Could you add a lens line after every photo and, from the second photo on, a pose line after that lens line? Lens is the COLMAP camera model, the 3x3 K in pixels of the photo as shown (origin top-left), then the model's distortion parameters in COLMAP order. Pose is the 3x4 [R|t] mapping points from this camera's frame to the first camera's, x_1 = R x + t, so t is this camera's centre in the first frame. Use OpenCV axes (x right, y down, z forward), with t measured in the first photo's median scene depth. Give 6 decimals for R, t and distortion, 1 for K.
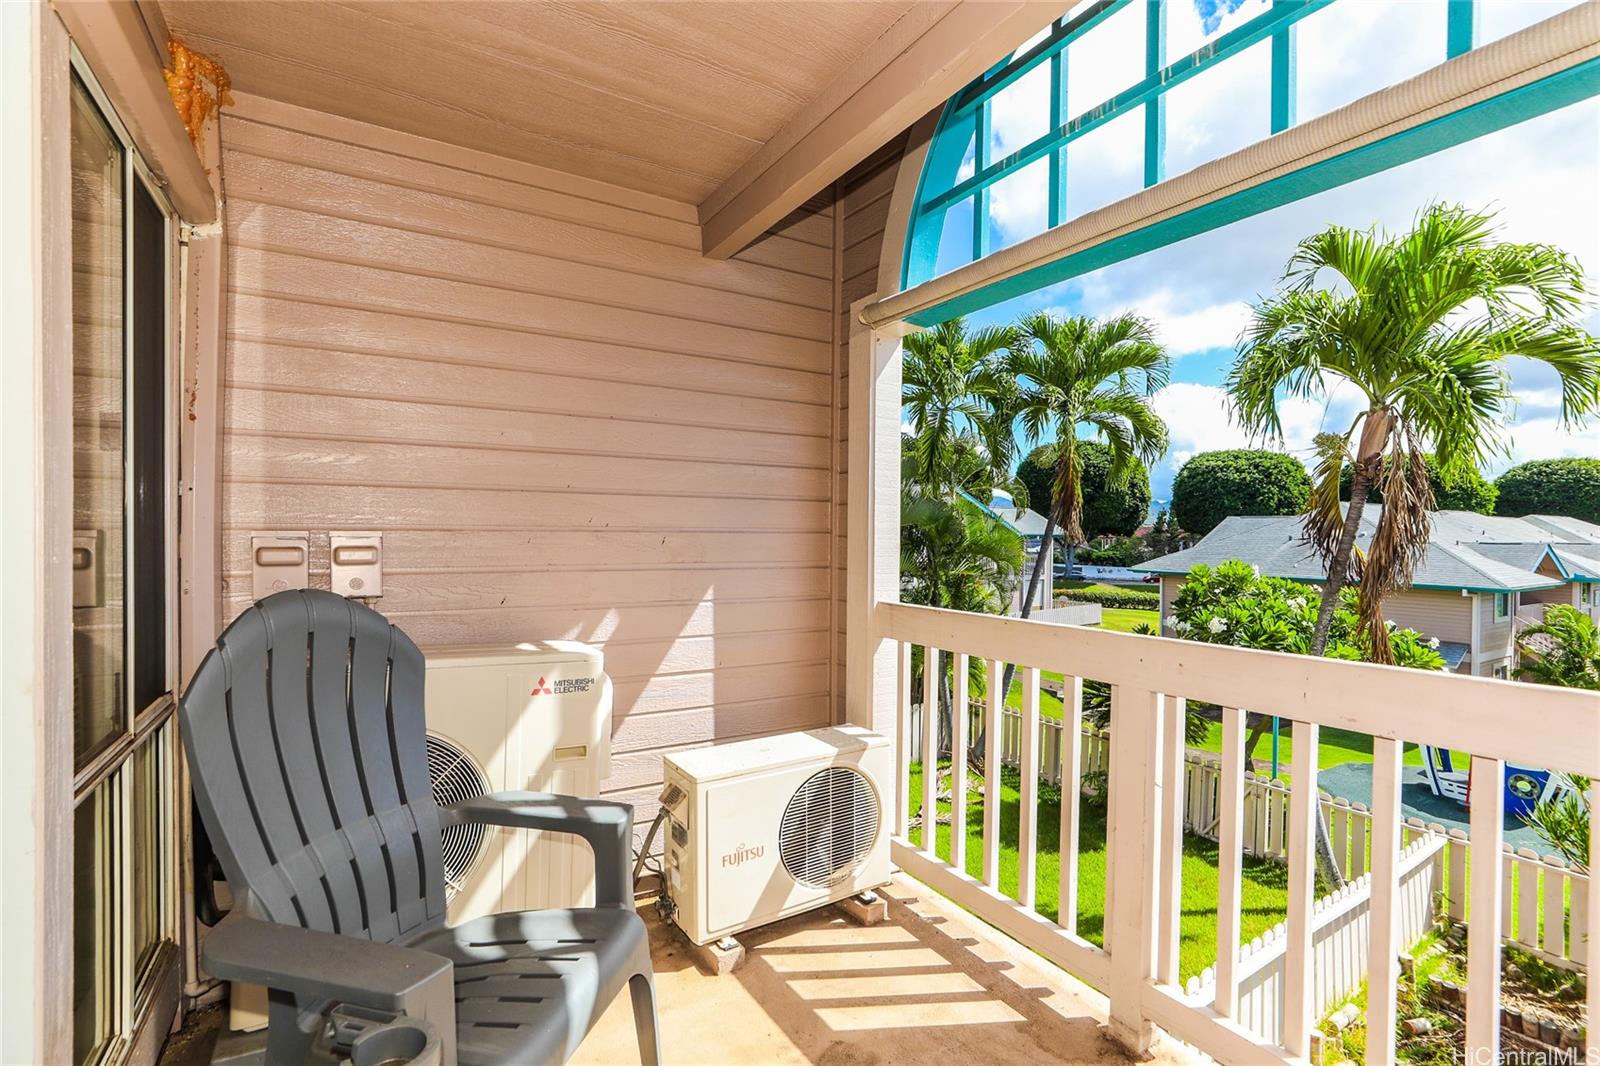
lens RADIAL K [[732.5, 0, 796.9], [0, 732.5, 535.1], [0, 0, 1]] dist [-0.023268, 0.010463]
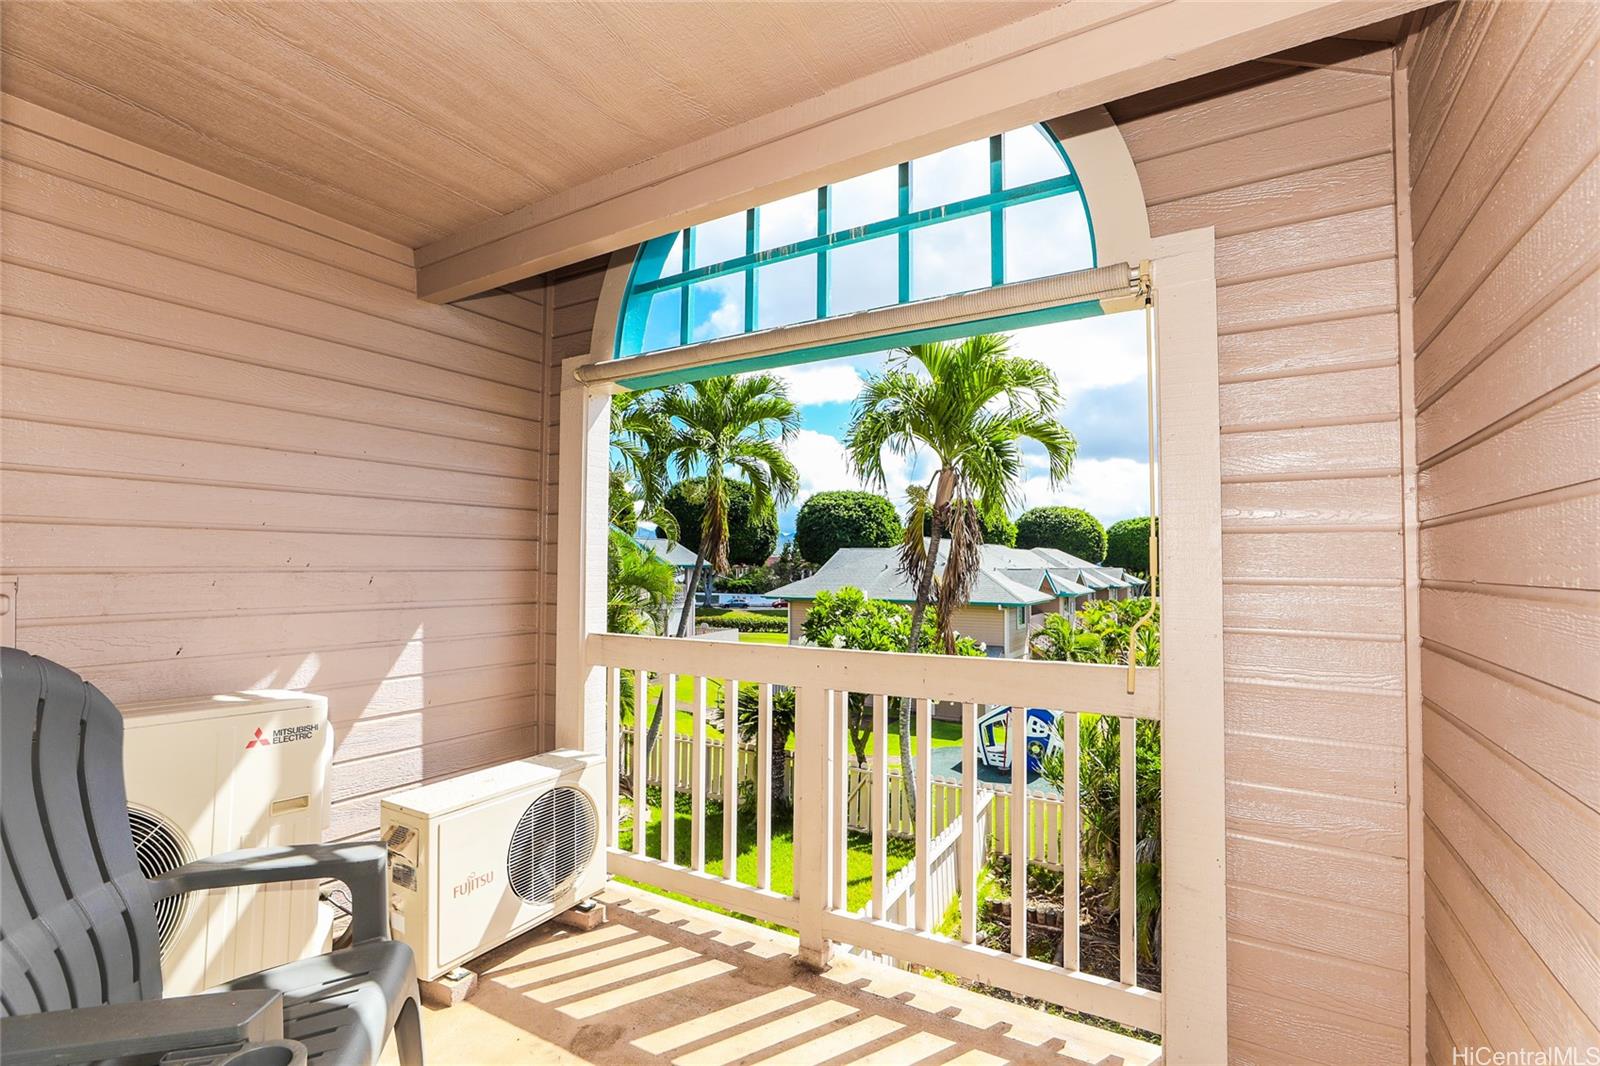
lens RADIAL K [[732.5, 0, 786.1], [0, 732.5, 536.2], [0, 0, 1]] dist [-0.023268, 0.010463]
pose [[0.894572, 0.010002, 0.446811, -0.116747], [0.008135, 0.999219, -0.038656, -0.009081], [-0.446849, 0.038216, 0.893793, -0.115294]]
